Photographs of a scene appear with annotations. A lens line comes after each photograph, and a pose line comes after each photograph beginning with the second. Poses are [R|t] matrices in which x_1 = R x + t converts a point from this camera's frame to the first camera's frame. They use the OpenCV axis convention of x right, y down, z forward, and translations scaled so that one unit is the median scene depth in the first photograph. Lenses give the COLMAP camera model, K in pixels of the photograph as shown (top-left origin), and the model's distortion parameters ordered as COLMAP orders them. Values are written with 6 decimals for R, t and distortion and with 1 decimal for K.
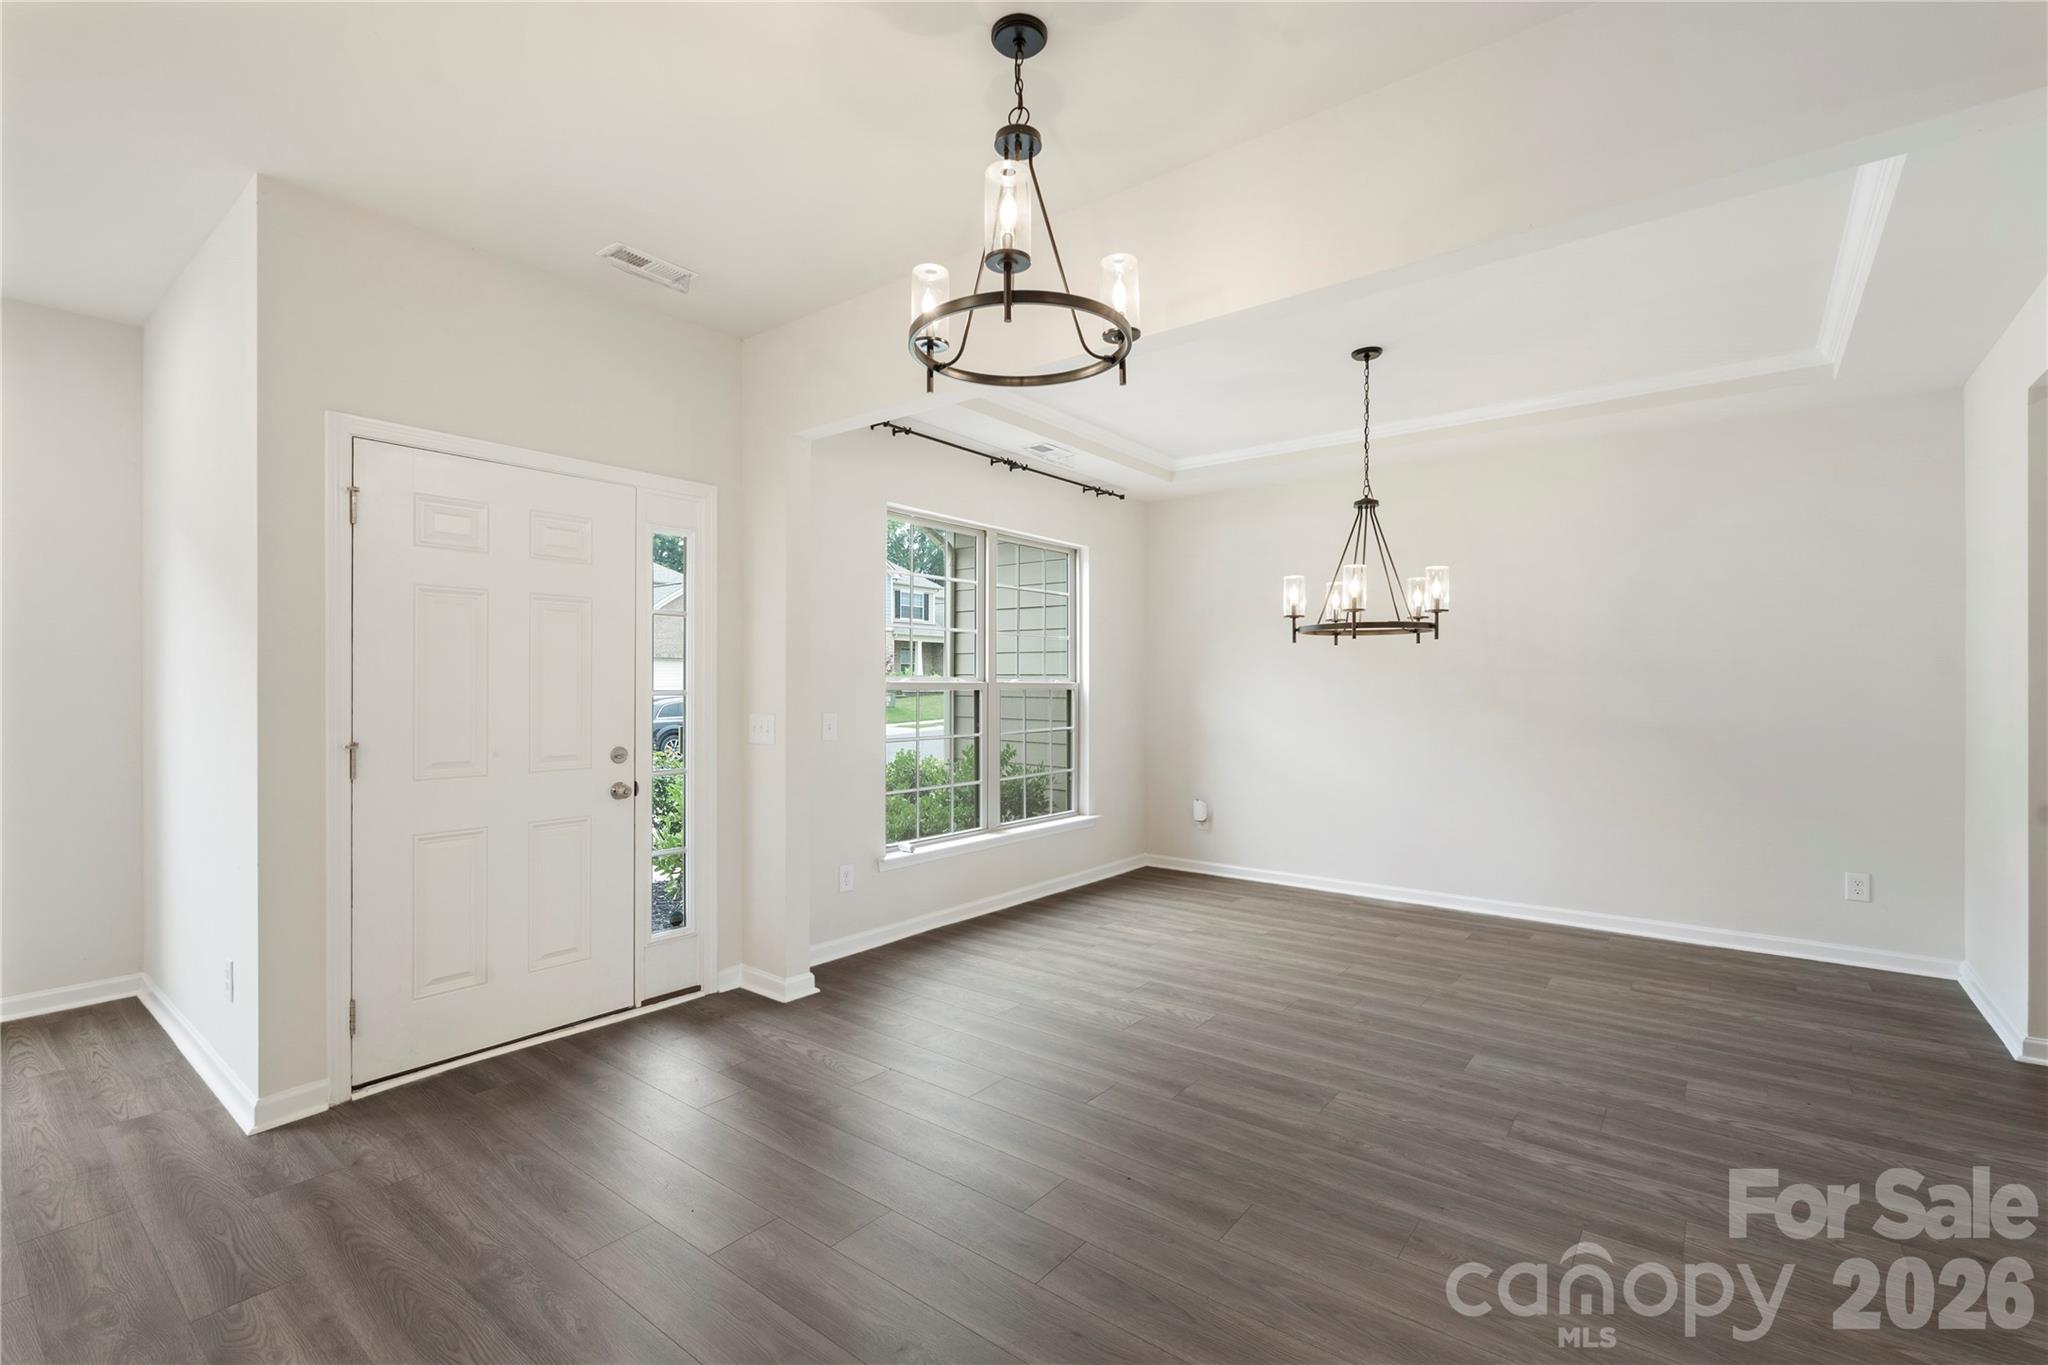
lens RADIAL K [[883.9, 0, 1036.3], [0, 883.9, 686.8], [0, 0, 1]] dist [-0.000910, -0.000052]
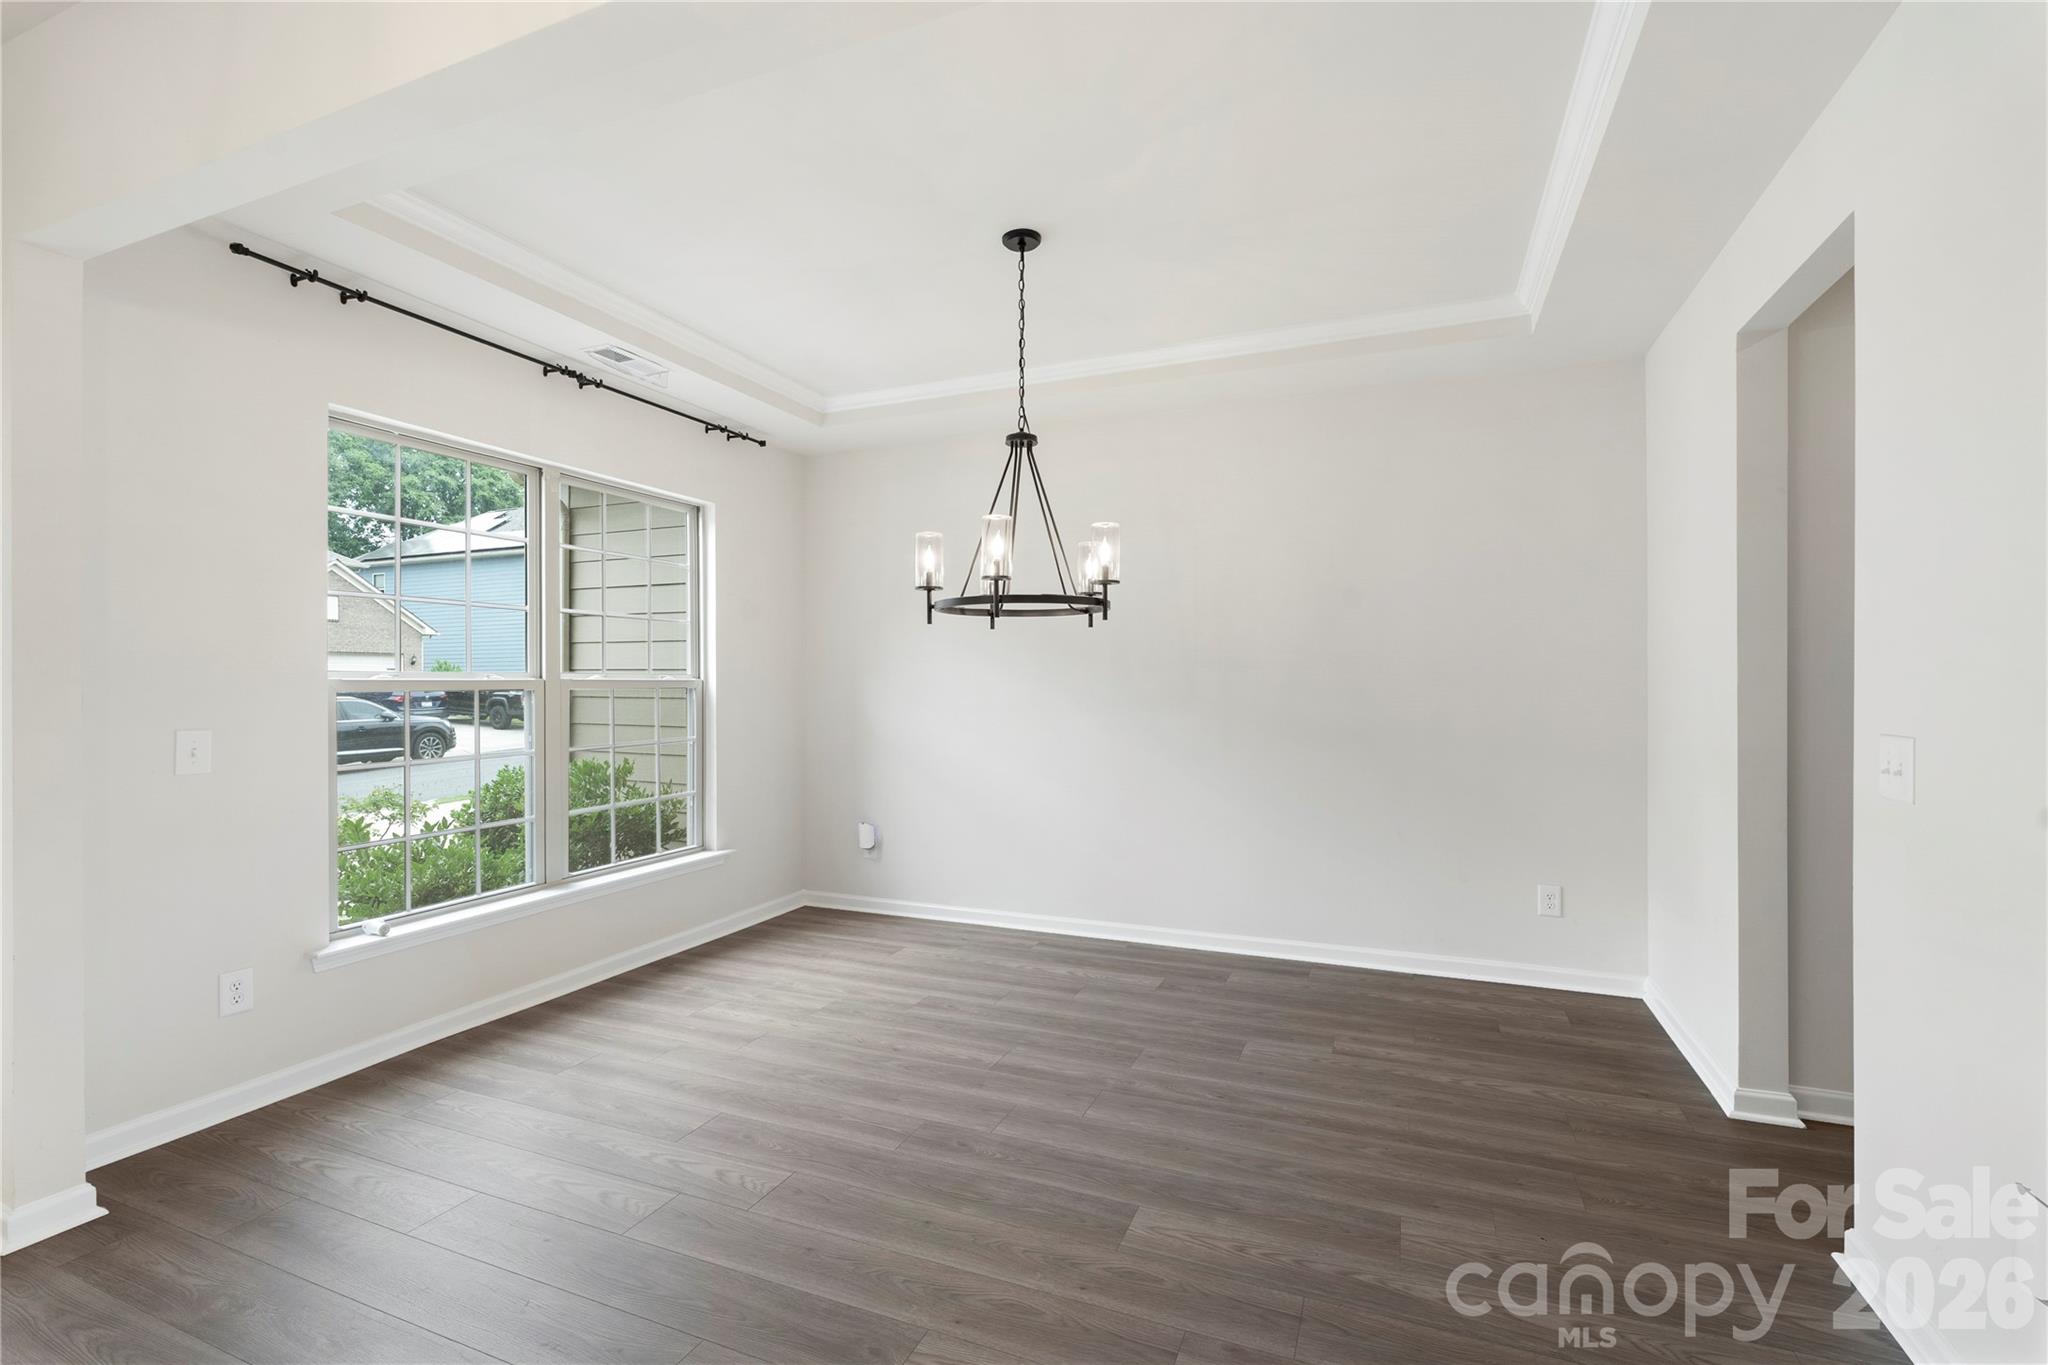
lens RADIAL K [[890.4, 0, 1023.1], [0, 890.4, 684.4], [0, 0, 1]] dist [-0.002496, 0.000077]
pose [[0.965836, -0.004493, 0.259115, 0.161499], [0.004223, 0.999990, 0.001598, -0.000334], [-0.259120, -0.000449, 0.965845, 0.244198]]
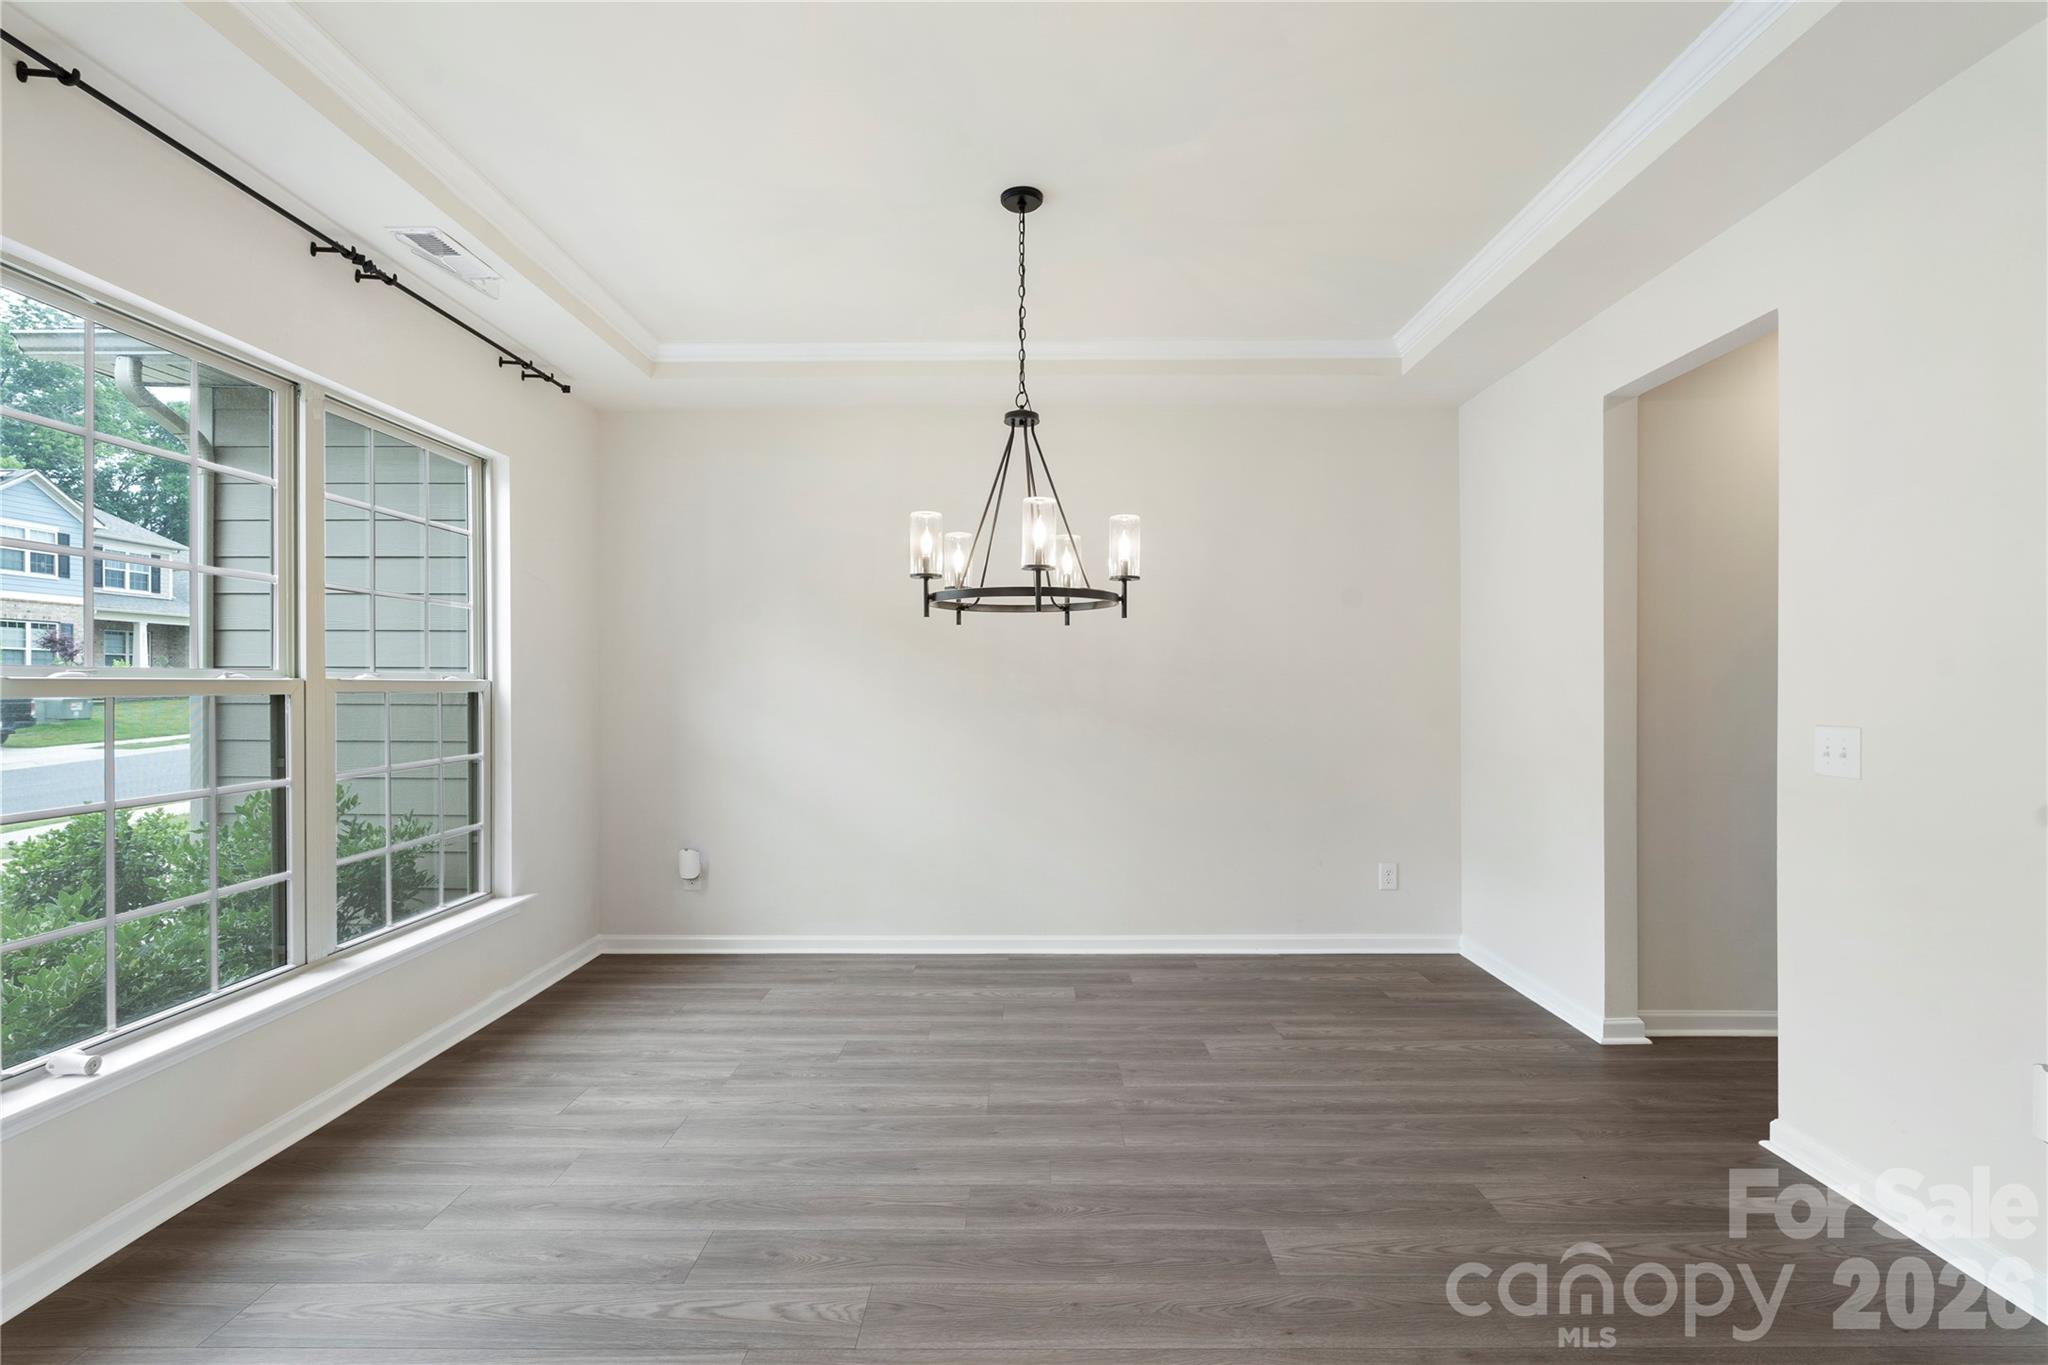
lens RADIAL K [[892.1, 0, 1019.6], [0, 892.1, 685.8], [0, 0, 1]] dist [-0.001927, 0.000075]
pose [[0.798707, -0.004079, 0.601706, -0.041906], [0.003836, 0.999991, 0.001687, -0.000366], [-0.601708, 0.000961, 0.798716, 0.407269]]
